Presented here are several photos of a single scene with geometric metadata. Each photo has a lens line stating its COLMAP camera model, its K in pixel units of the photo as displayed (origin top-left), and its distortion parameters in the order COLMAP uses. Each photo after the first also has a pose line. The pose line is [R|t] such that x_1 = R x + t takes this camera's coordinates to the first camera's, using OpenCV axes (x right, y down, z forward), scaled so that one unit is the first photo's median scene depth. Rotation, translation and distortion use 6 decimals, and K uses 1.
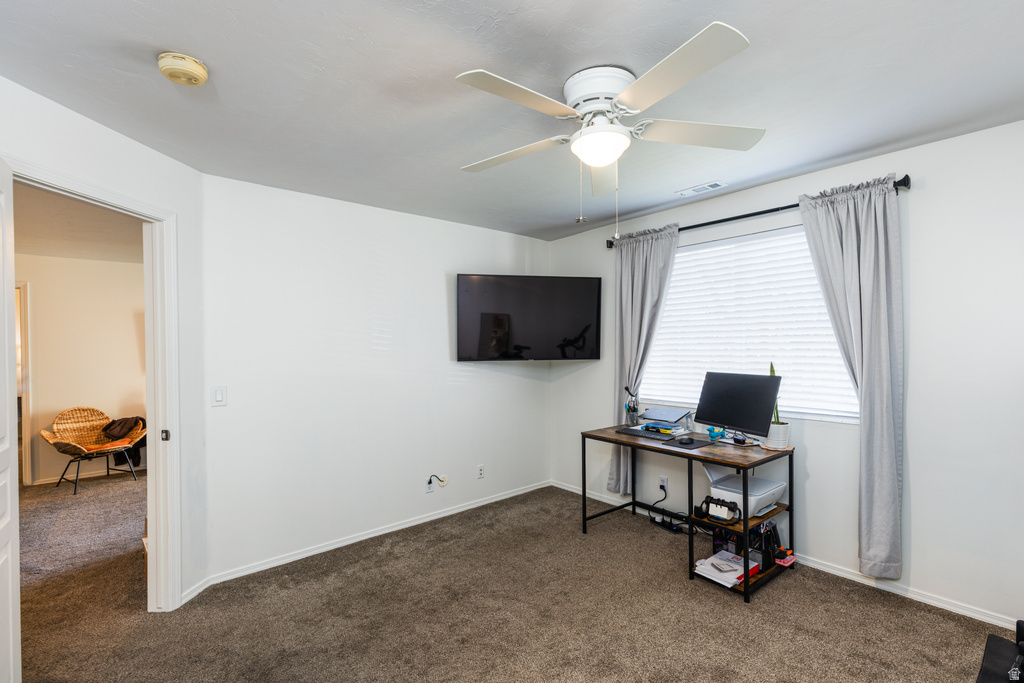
lens RADIAL K [[462.5, 0, 508.7], [0, 462.5, 345.3], [0, 0, 1]] dist [-0.001670, -0.000597]
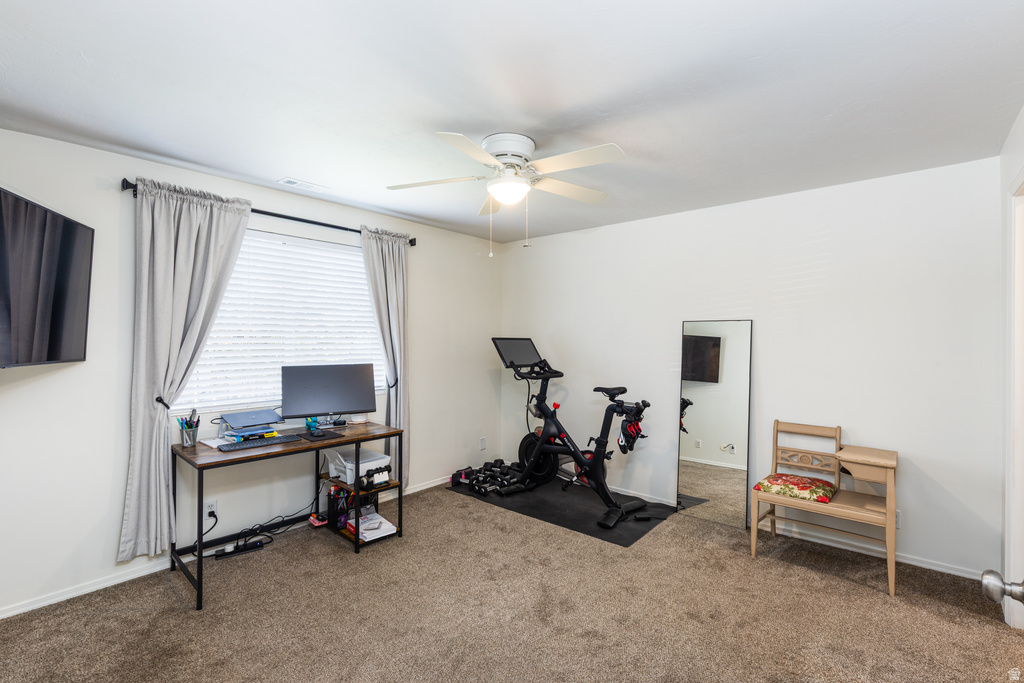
lens RADIAL K [[462.5, 0, 520.0], [0, 462.5, 339.8], [0, 0, 1]] dist [-0.001670, -0.000597]
pose [[-0.168764, 0.012409, 0.985578, -0.599631], [0.005020, 0.999919, -0.011731, 0.014416], [-0.985644, 0.002968, -0.168813, 0.641593]]
